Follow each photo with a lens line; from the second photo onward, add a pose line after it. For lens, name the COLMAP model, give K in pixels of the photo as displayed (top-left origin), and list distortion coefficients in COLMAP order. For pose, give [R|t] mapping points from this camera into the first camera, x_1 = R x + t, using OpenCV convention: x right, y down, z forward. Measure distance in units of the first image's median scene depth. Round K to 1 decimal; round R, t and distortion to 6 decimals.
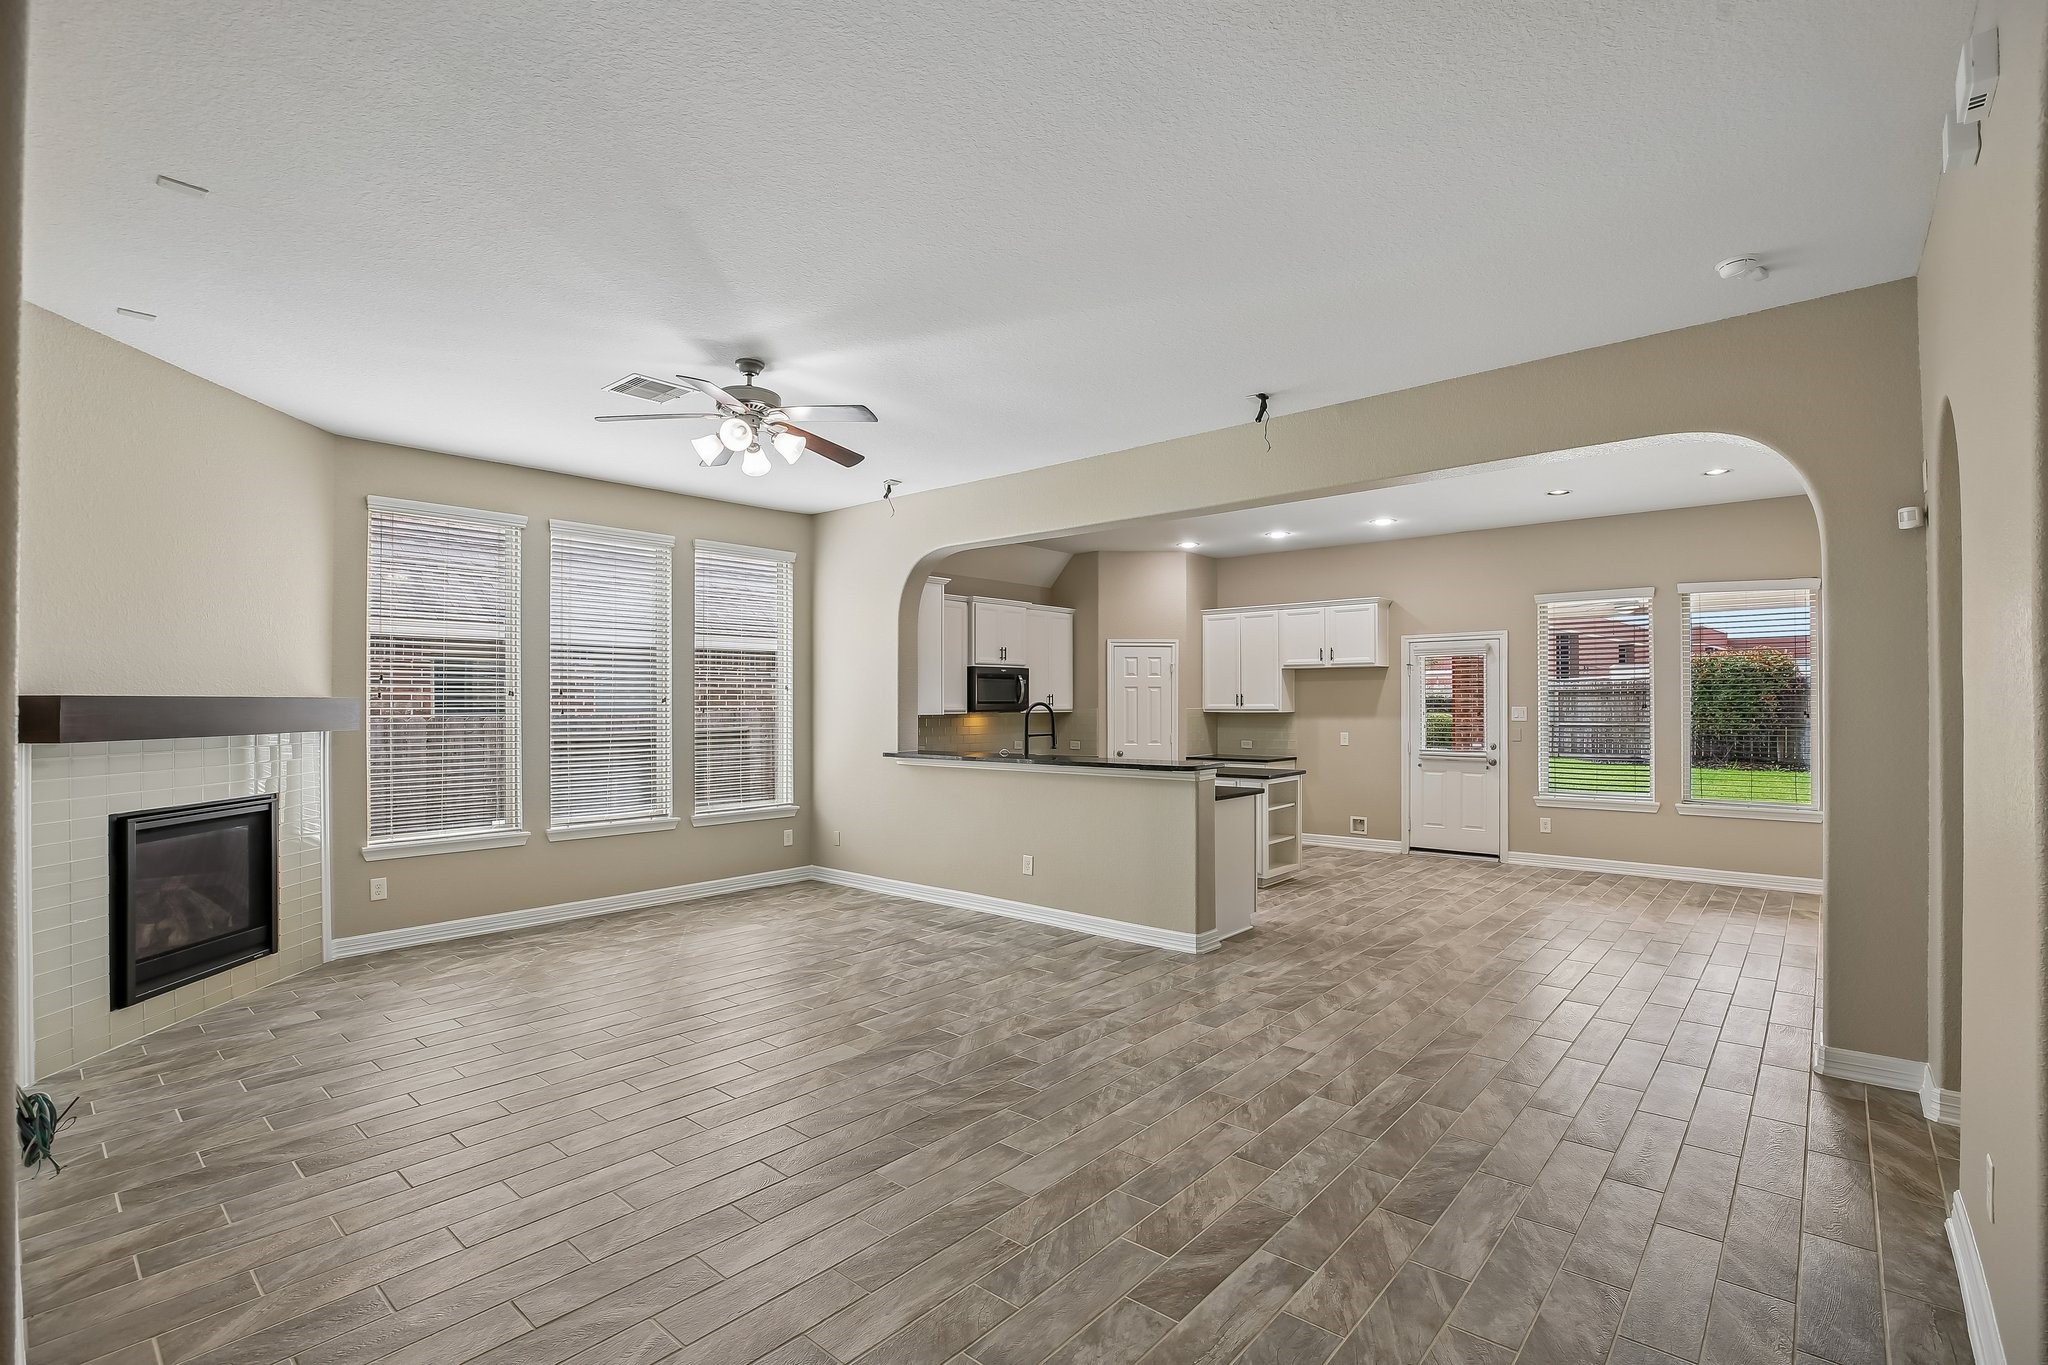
lens RADIAL K [[958.2, 0, 1025.1], [0, 958.2, 692.7], [0, 0, 1]] dist [-0.008954, 0.000226]
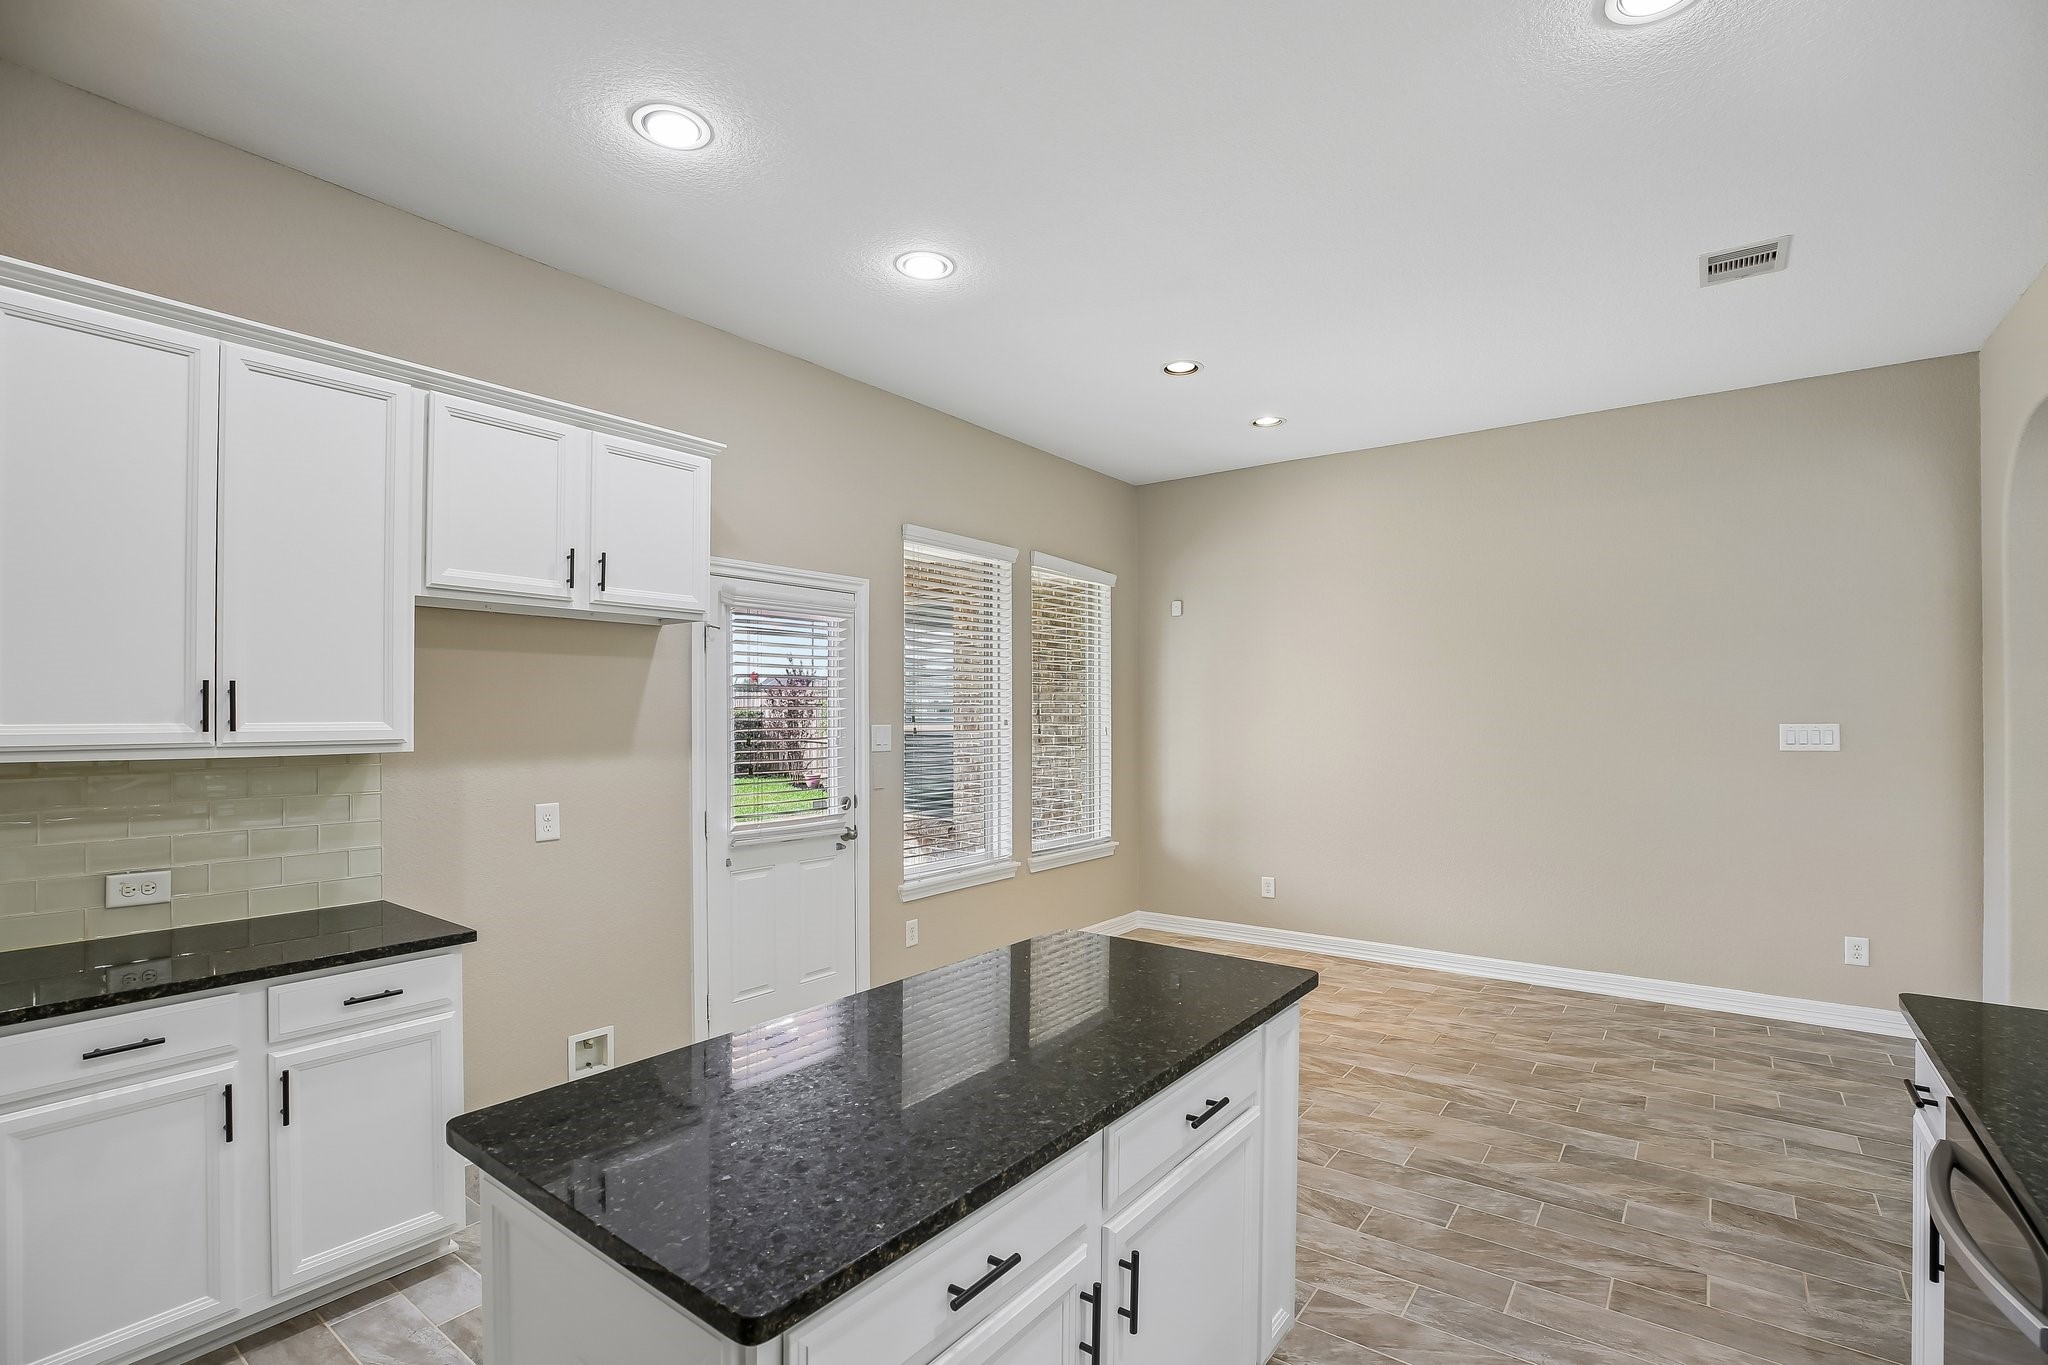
lens RADIAL K [[958.2, 0, 1027.1], [0, 958.2, 699.7], [0, 0, 1]] dist [-0.008954, 0.000226]
pose [[-0.079337, 0.021510, 0.996616, -0.027854], [-0.008093, 0.999720, -0.022221, 0.010763], [-0.996815, -0.009828, -0.079141, 0.867911]]
